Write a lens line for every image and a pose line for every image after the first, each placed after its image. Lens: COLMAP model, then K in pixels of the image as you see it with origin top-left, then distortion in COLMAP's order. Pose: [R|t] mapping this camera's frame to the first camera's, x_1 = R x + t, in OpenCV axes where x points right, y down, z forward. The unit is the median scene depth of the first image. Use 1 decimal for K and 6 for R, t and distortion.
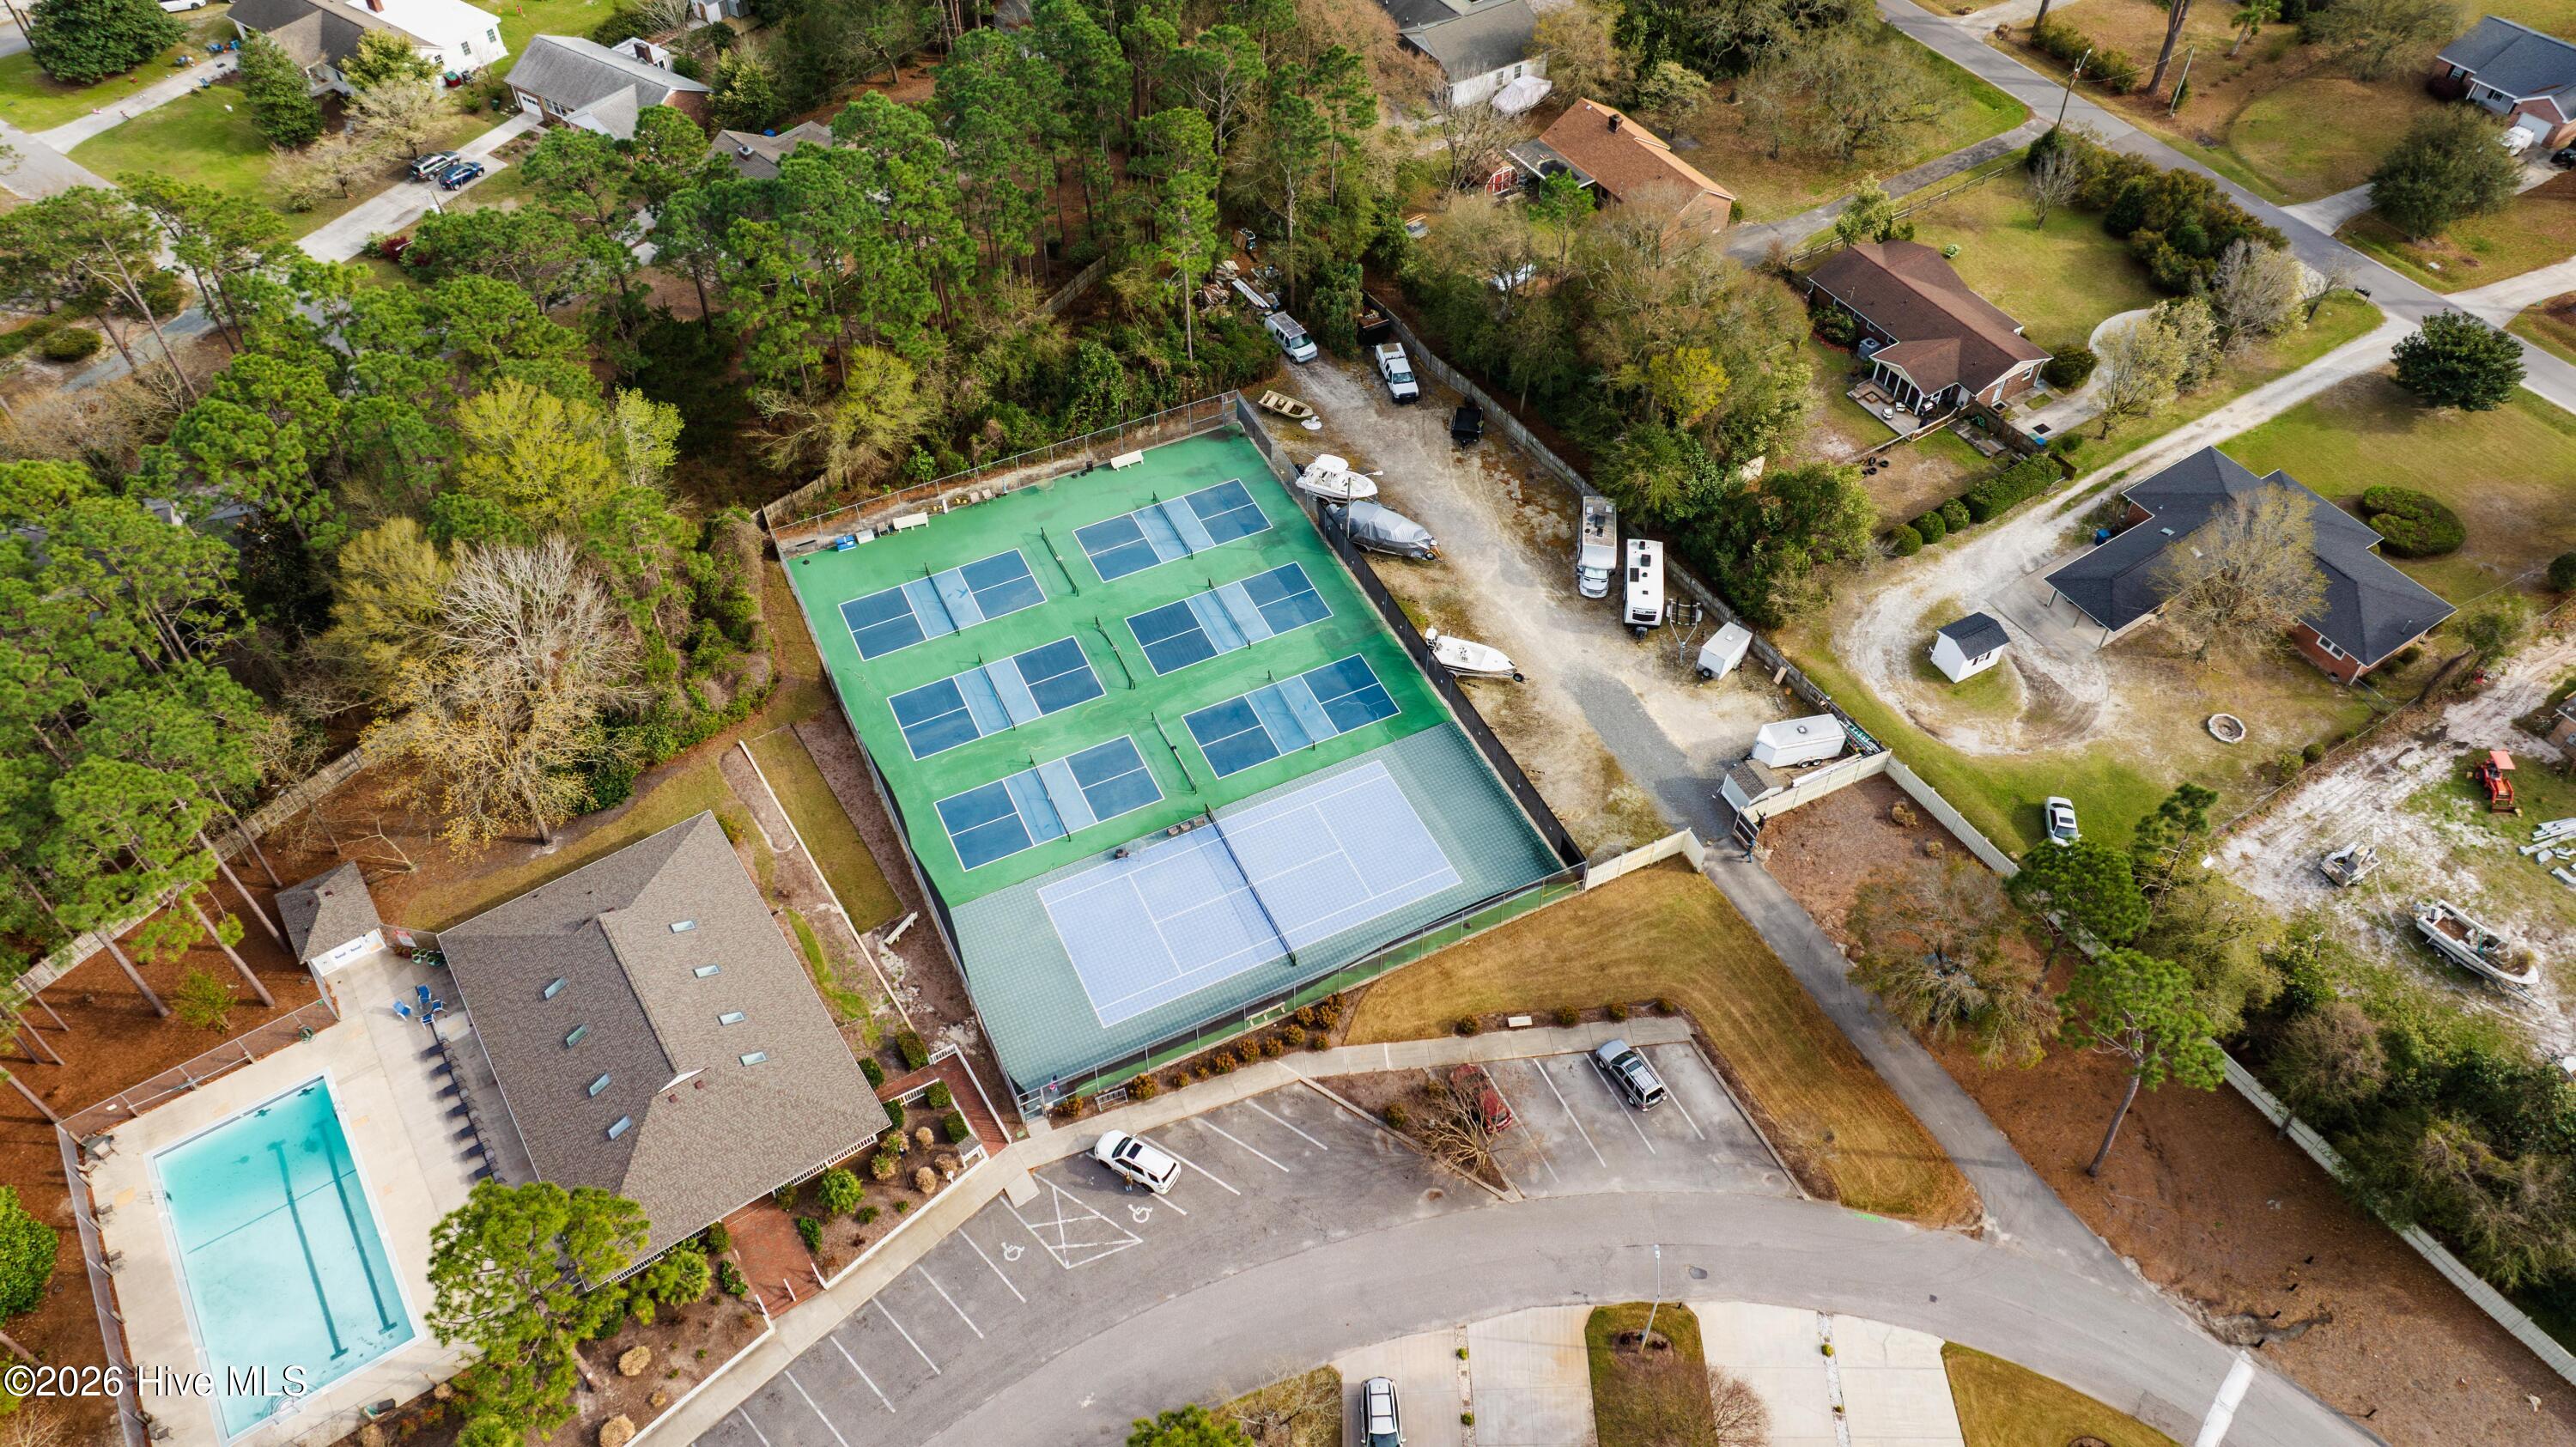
lens RADIAL K [[1818.8, 0, 1322.6], [0, 1818.8, 719.3], [0, 0, 1]] dist [-0.033312, 0.030884]
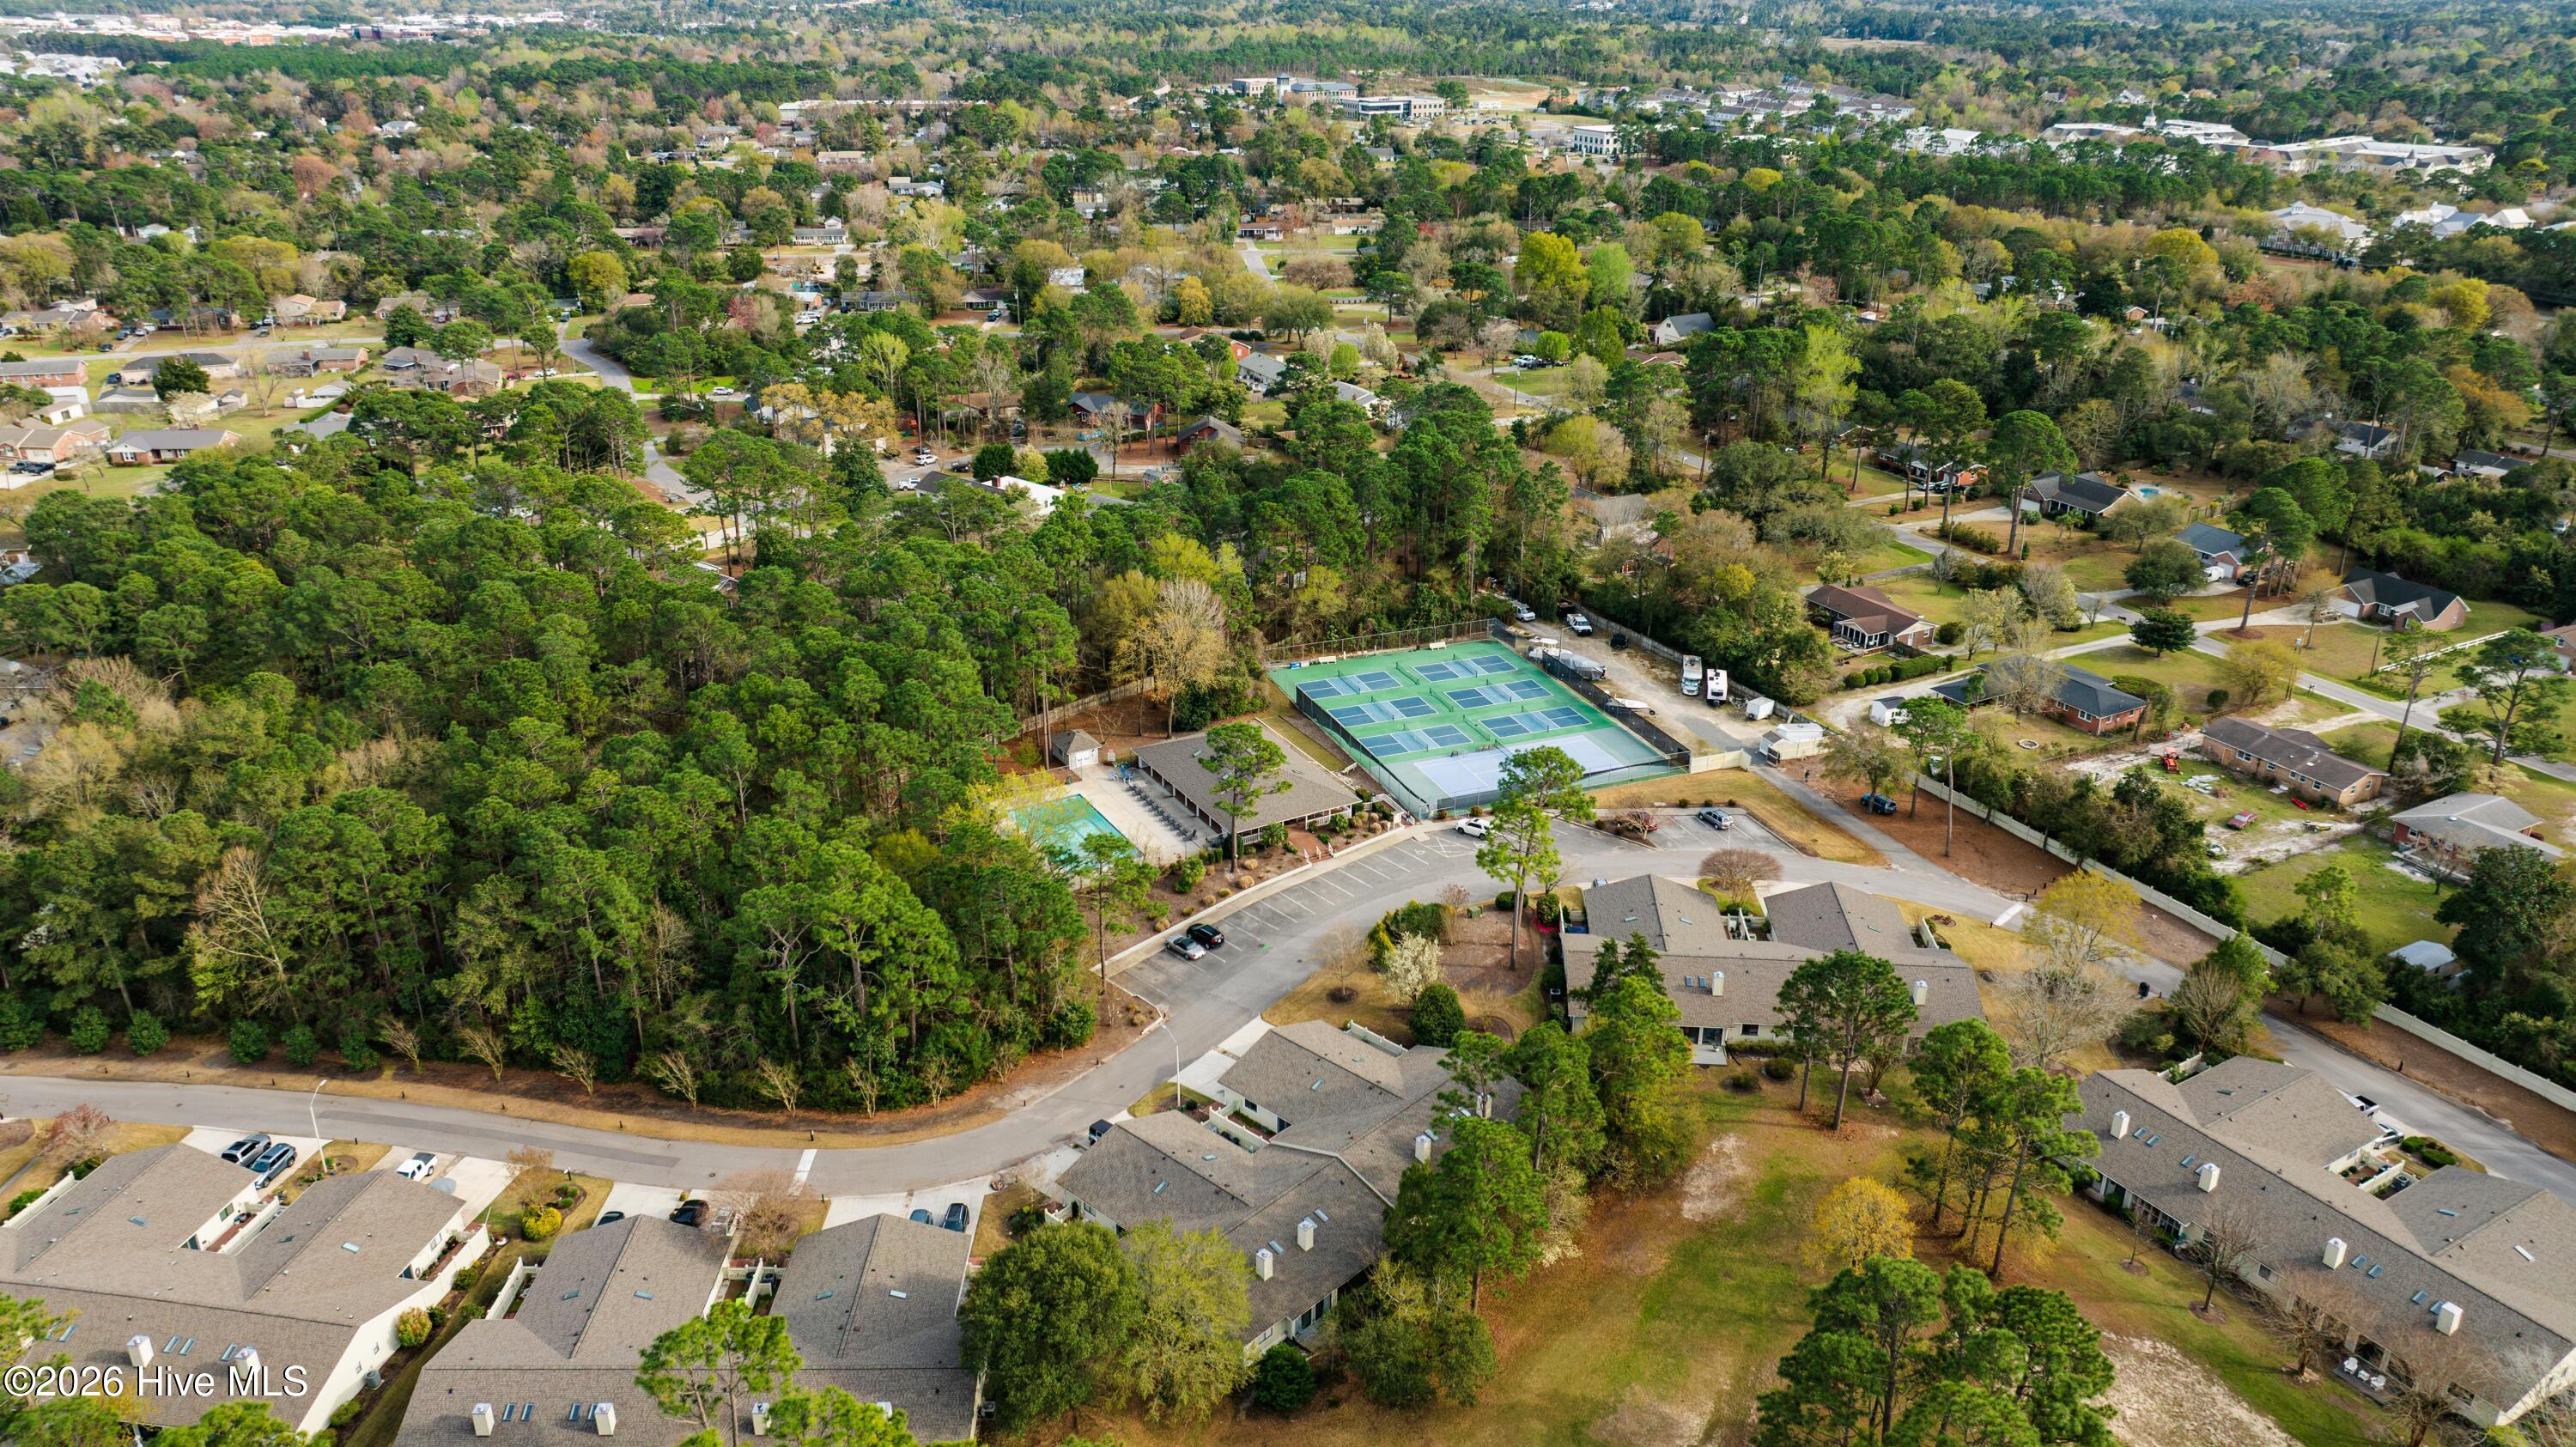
lens RADIAL K [[1789.4, 0, 1288.0], [0, 1789.4, 723.5], [0, 0, 1]] dist [-0.027233, -0.002933]
pose [[0.996537, 0.037908, -0.074002, -0.132089], [-0.065401, 0.906951, -0.416128, 0.771911], [0.051342, 0.419527, 0.906290, -0.709389]]
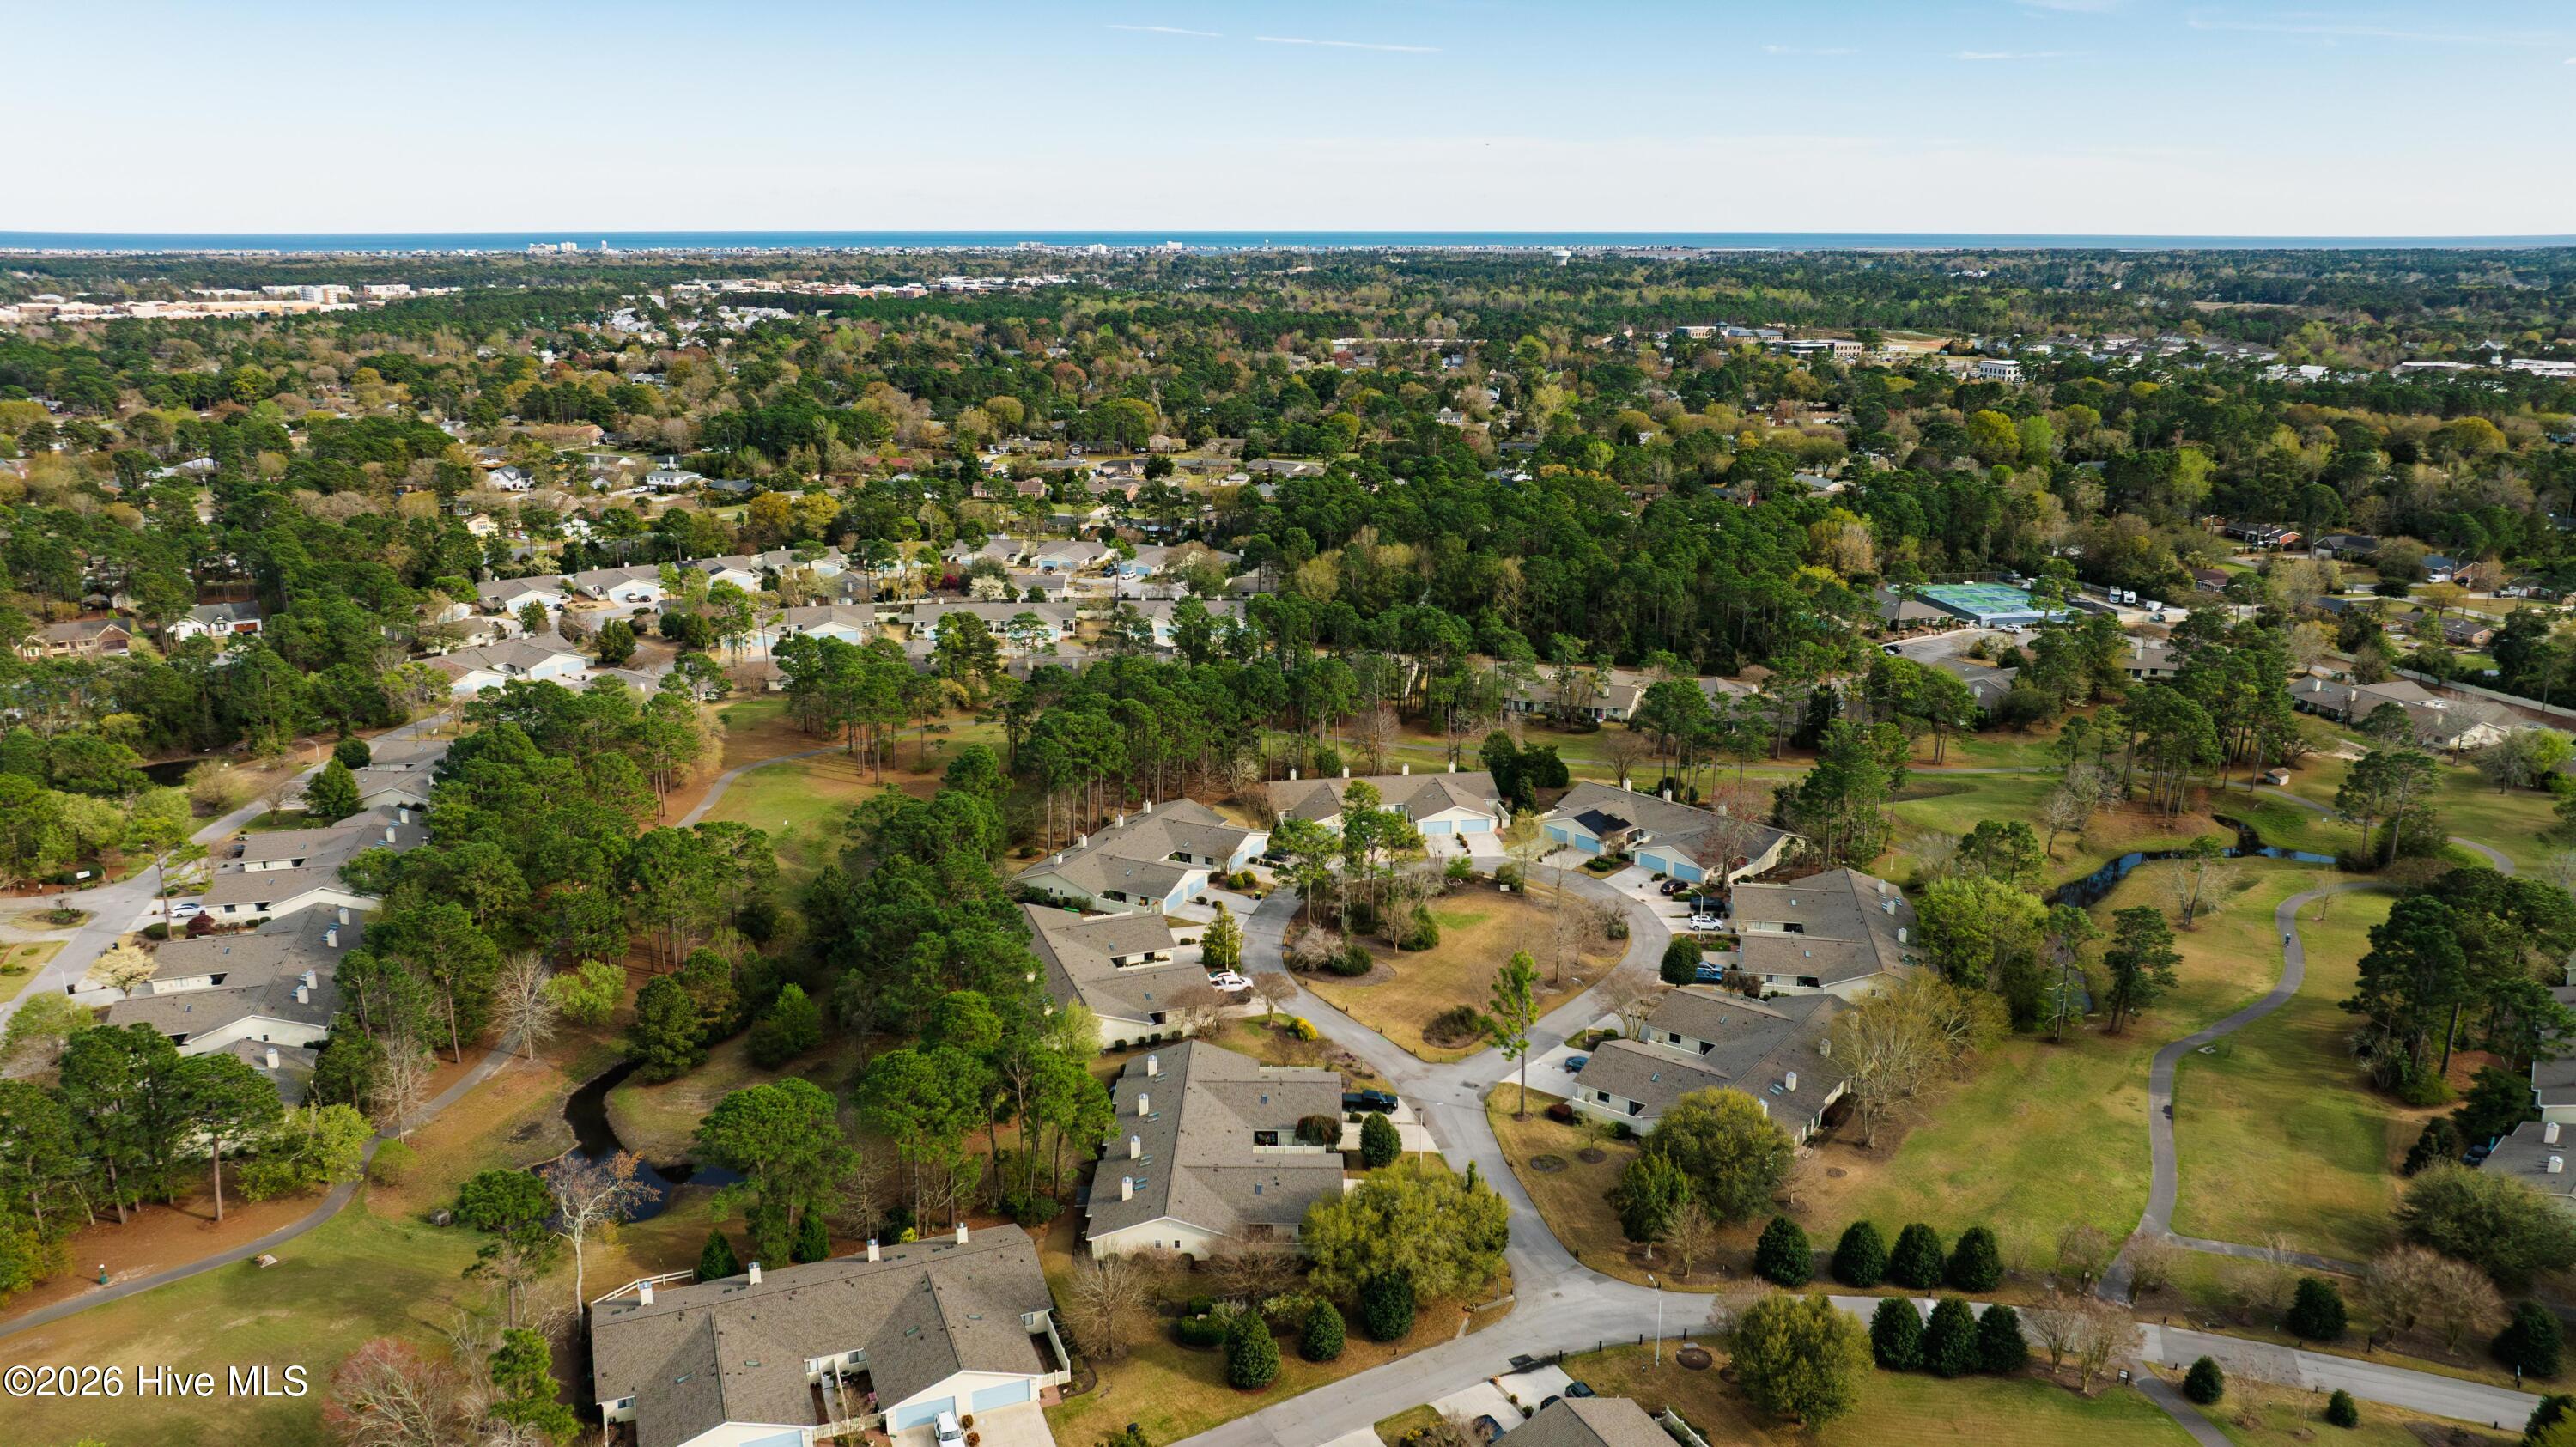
lens RADIAL K [[1818.8, 0, 1322.6], [0, 1818.8, 719.3], [0, 0, 1]] dist [-0.033312, 0.030884]
pose [[0.968703, 0.065733, -0.239362, -0.496472], [-0.185385, 0.832841, -0.521544, 2.285343], [0.165068, 0.549595, 0.818961, -2.060208]]
